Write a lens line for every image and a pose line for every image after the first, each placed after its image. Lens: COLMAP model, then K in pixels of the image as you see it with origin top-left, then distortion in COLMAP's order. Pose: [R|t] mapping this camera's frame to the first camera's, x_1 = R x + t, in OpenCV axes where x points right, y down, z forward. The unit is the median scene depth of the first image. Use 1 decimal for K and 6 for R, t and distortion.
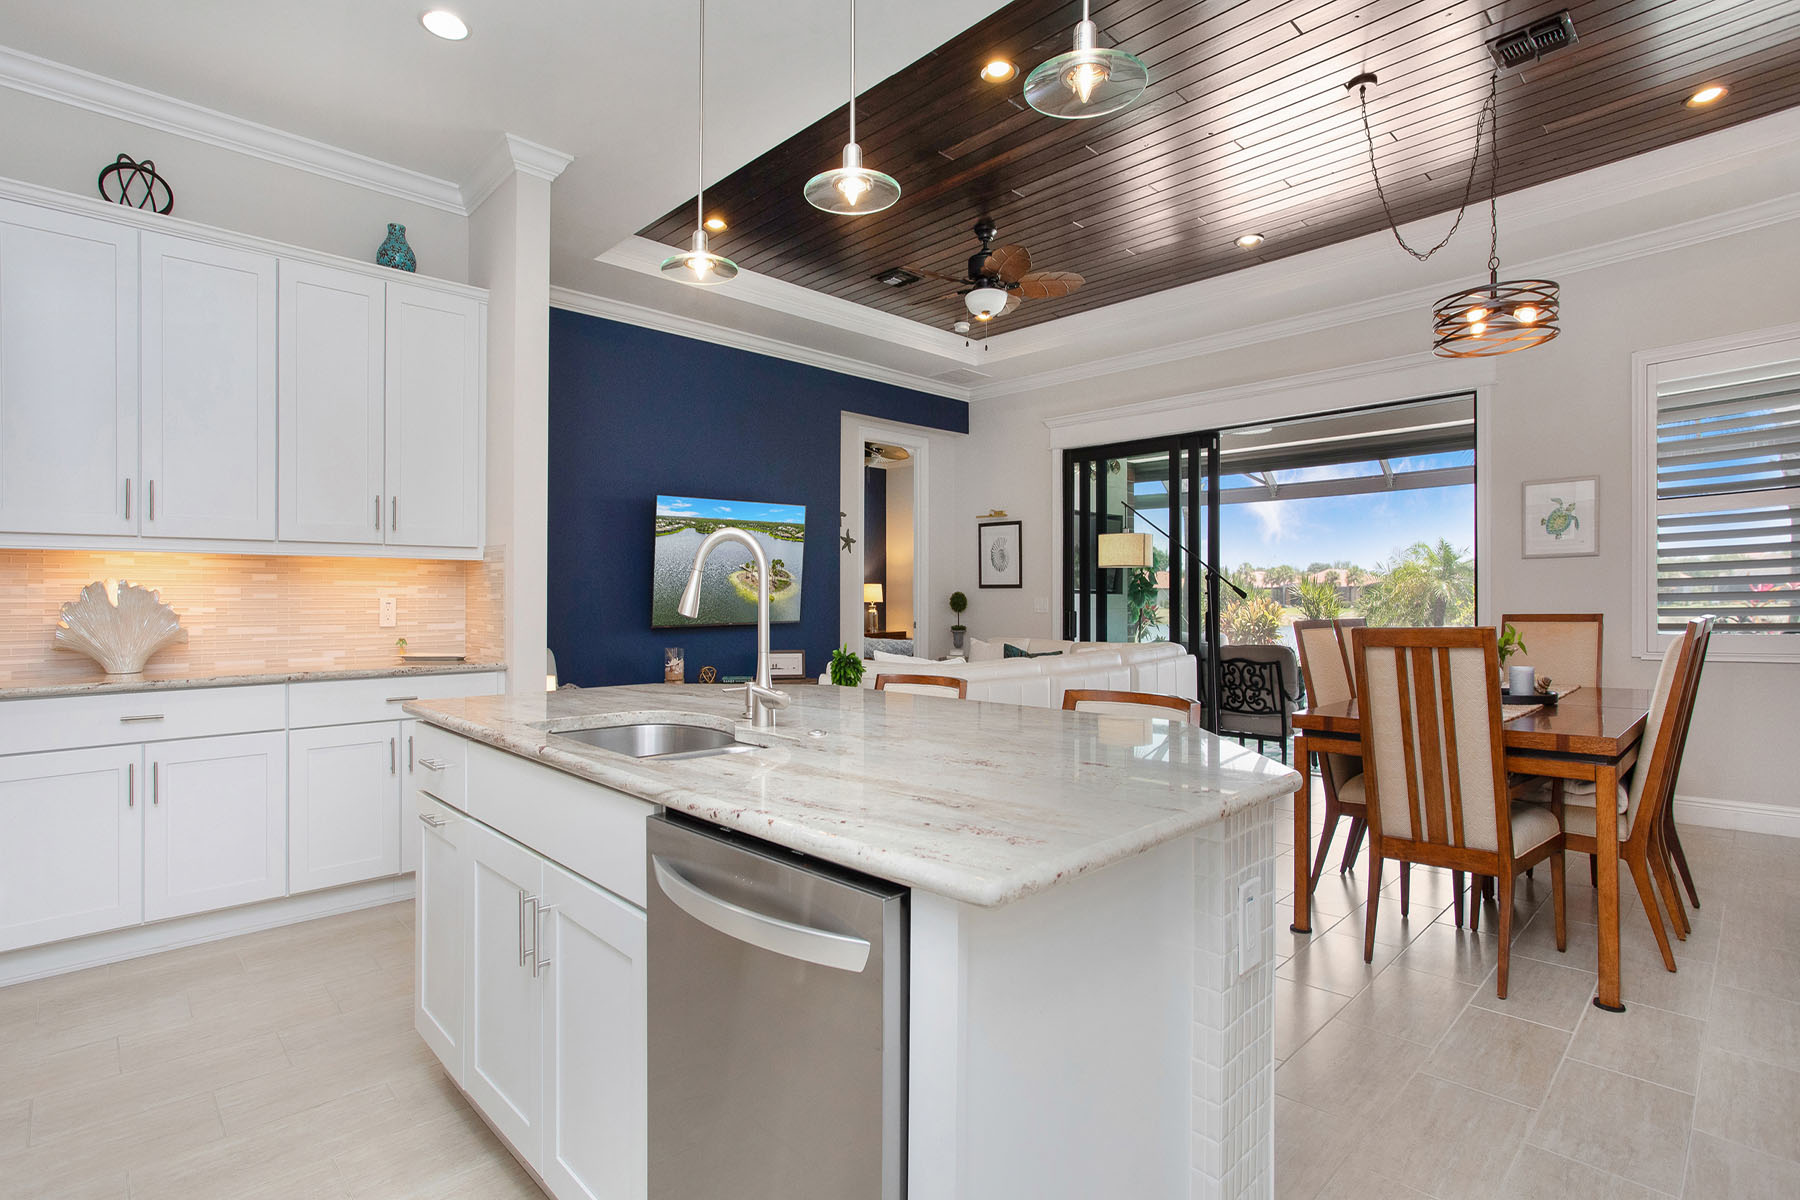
lens RADIAL K [[898.5, 0, 900.0], [0, 898.5, 600.0], [0, 0, 1]] dist [-0.001305, -0.000213]
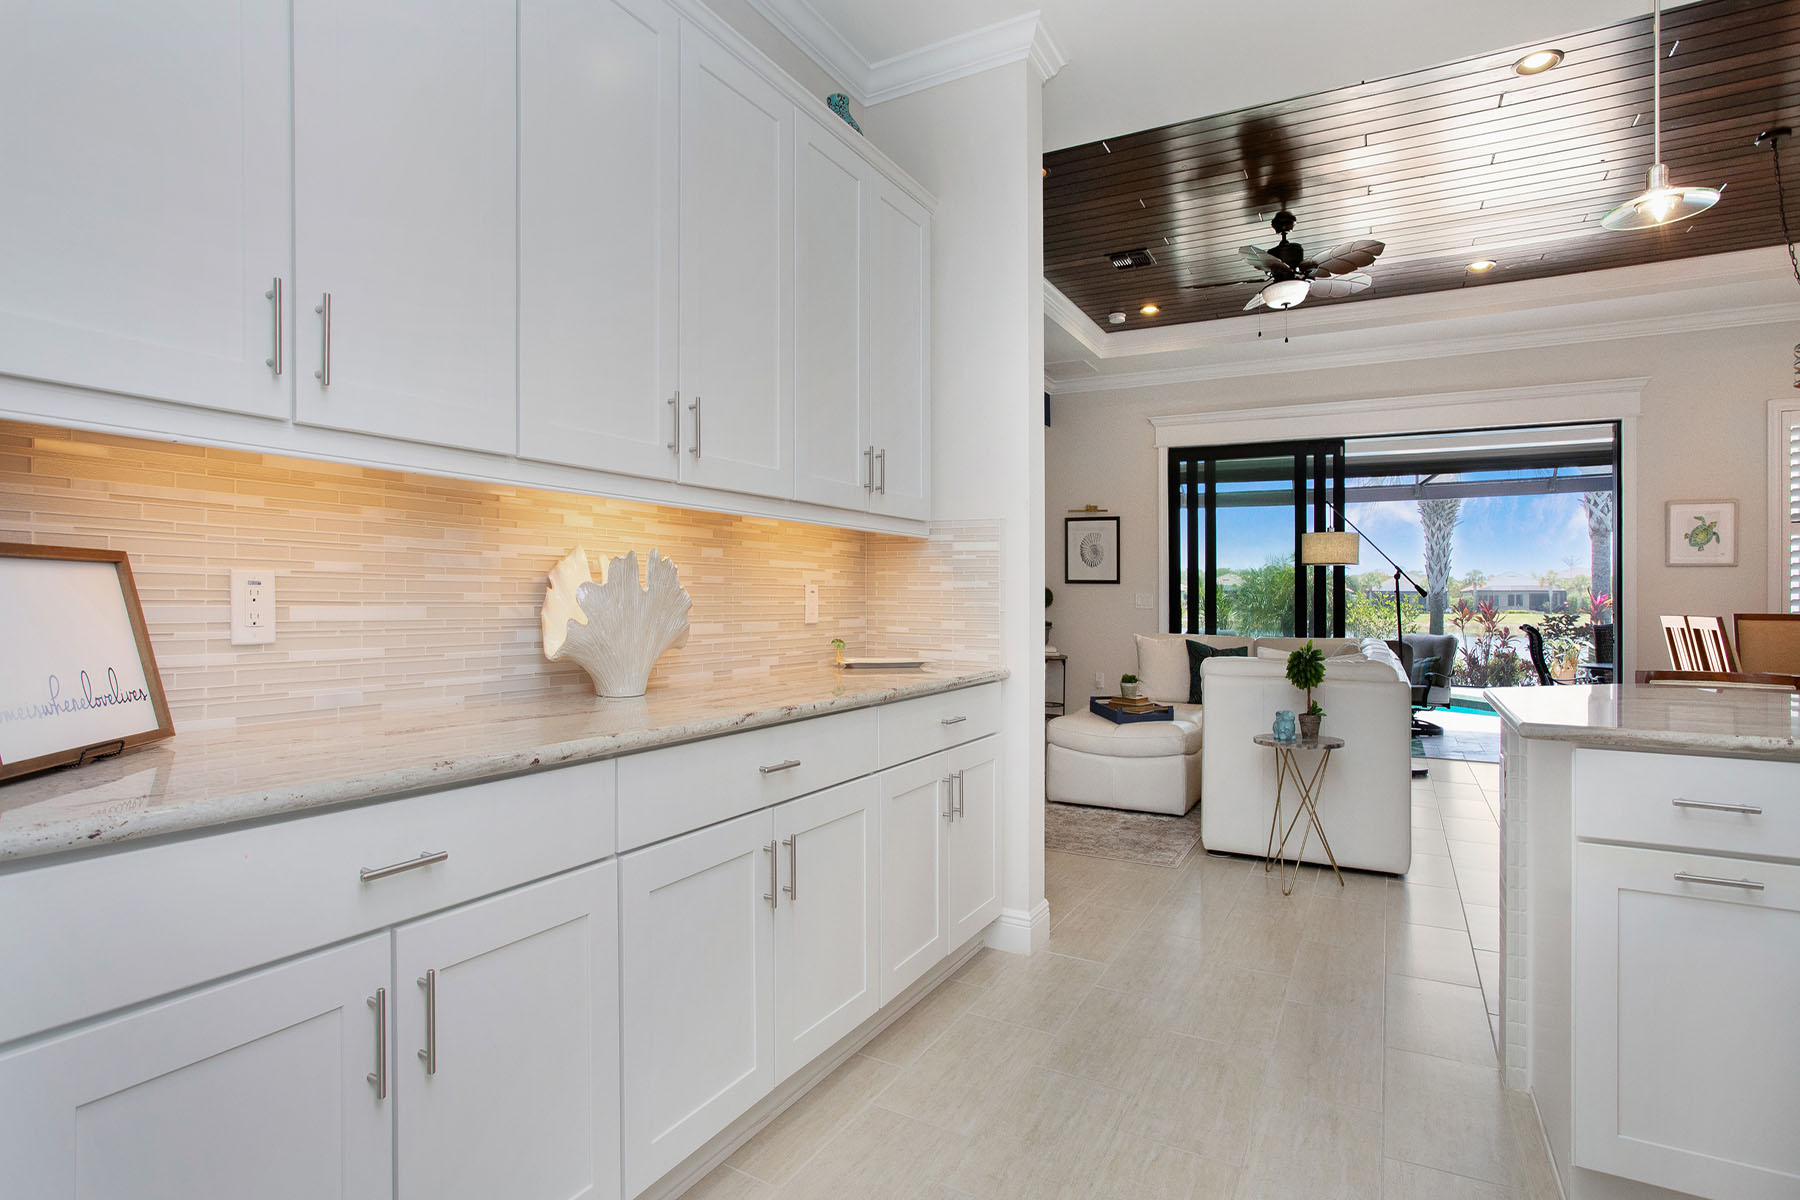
lens RADIAL K [[885.6, 0, 899.9], [0, 885.6, 575.9], [0, 0, 1]] dist [0.017787, -0.000085]
pose [[0.939090, 0.019821, 0.343099, -0.664594], [-0.012286, 0.999634, -0.024123, 0.006385], [-0.343452, 0.018439, 0.938989, 0.250820]]
